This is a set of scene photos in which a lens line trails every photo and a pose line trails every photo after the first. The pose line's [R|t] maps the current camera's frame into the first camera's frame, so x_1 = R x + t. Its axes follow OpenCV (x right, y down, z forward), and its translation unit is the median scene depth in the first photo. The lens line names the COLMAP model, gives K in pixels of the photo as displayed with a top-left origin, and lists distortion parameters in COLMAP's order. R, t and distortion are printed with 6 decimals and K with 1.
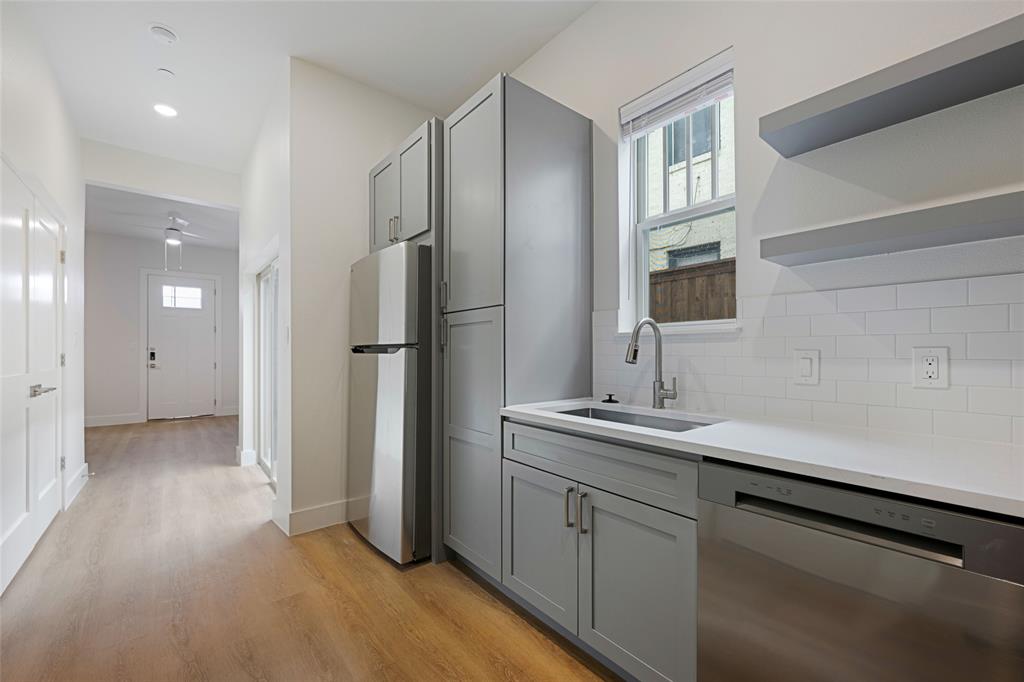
lens RADIAL K [[414.9, 0, 508.9], [0, 414.9, 347.1], [0, 0, 1]] dist [-0.001567, 0.000111]
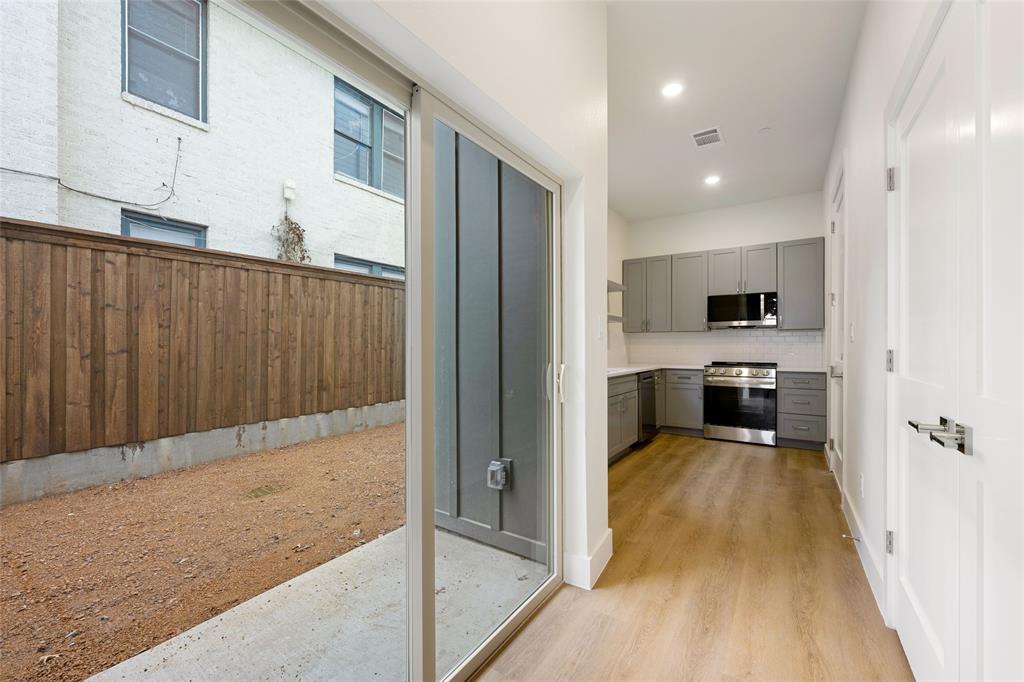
lens RADIAL K [[414.9, 0, 515.8], [0, 414.9, 345.0], [0, 0, 1]] dist [-0.001567, 0.000111]
pose [[-0.297034, 0.003417, 0.954861, -1.772186], [-0.006904, 0.999960, -0.005725, 0.017804], [-0.954842, -0.008293, -0.296999, 1.967593]]
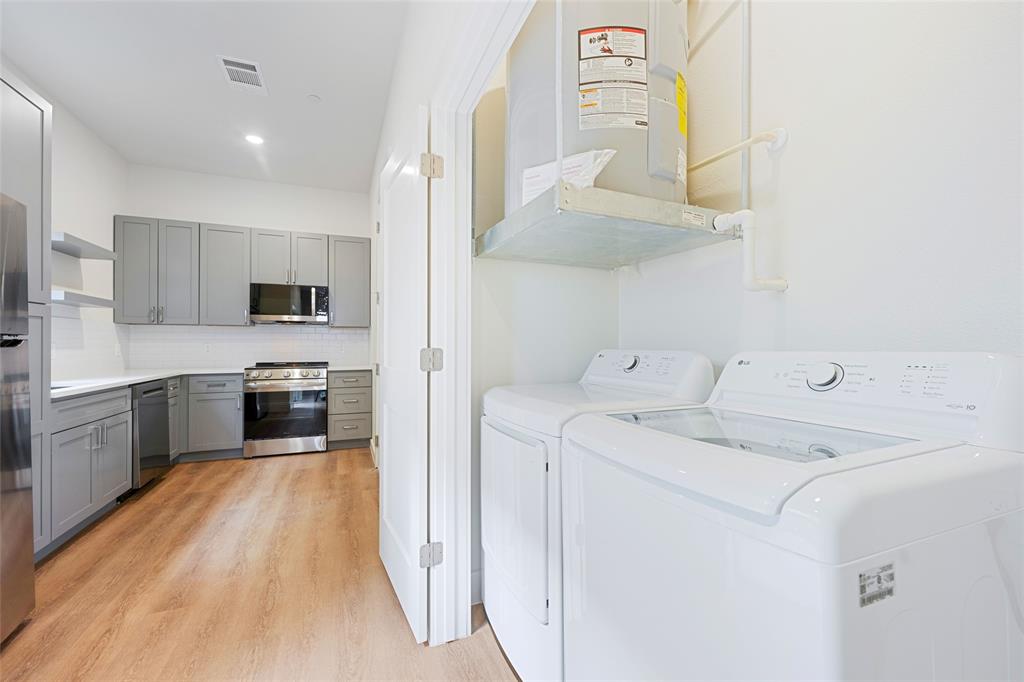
lens RADIAL K [[414.9, 0, 511.0], [0, 414.9, 343.9], [0, 0, 1]] dist [-0.001567, 0.000111]
pose [[-0.955576, 0.000028, 0.294743, -1.546342], [-0.002301, 0.999969, -0.007556, 0.013201], [-0.294734, -0.007898, -0.955547, 1.673648]]
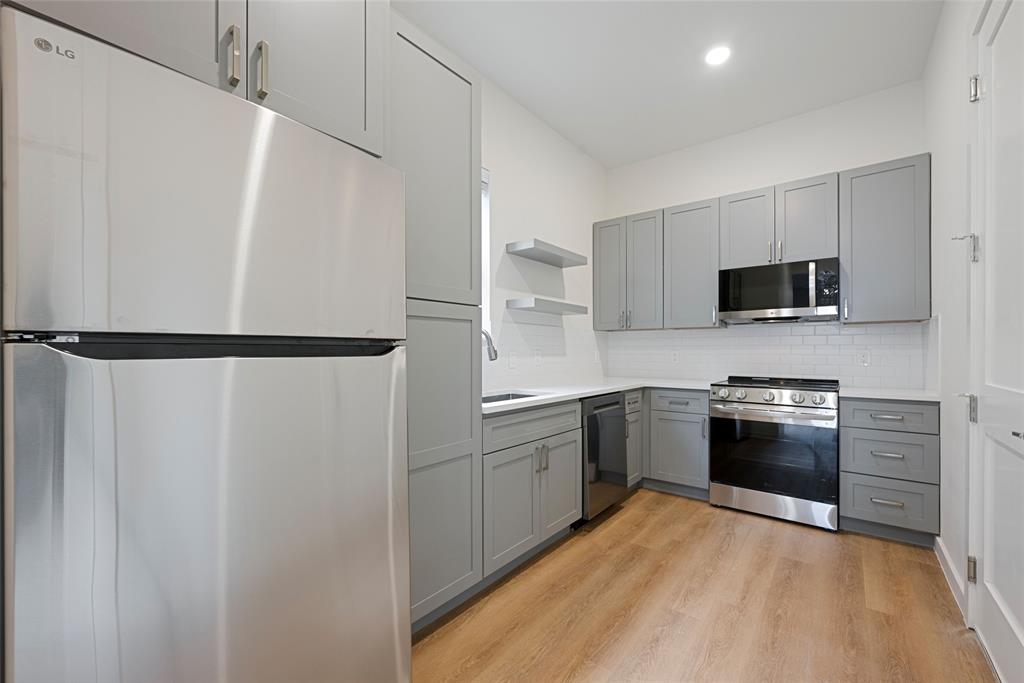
lens RADIAL K [[414.9, 0, 520.0], [0, 414.9, 347.0], [0, 0, 1]] dist [-0.001567, 0.000111]
pose [[-0.215235, 0.008756, 0.976523, -1.004015], [-0.008123, 0.999909, -0.010756, 0.007515], [-0.976529, -0.010247, -0.215144, 1.095923]]
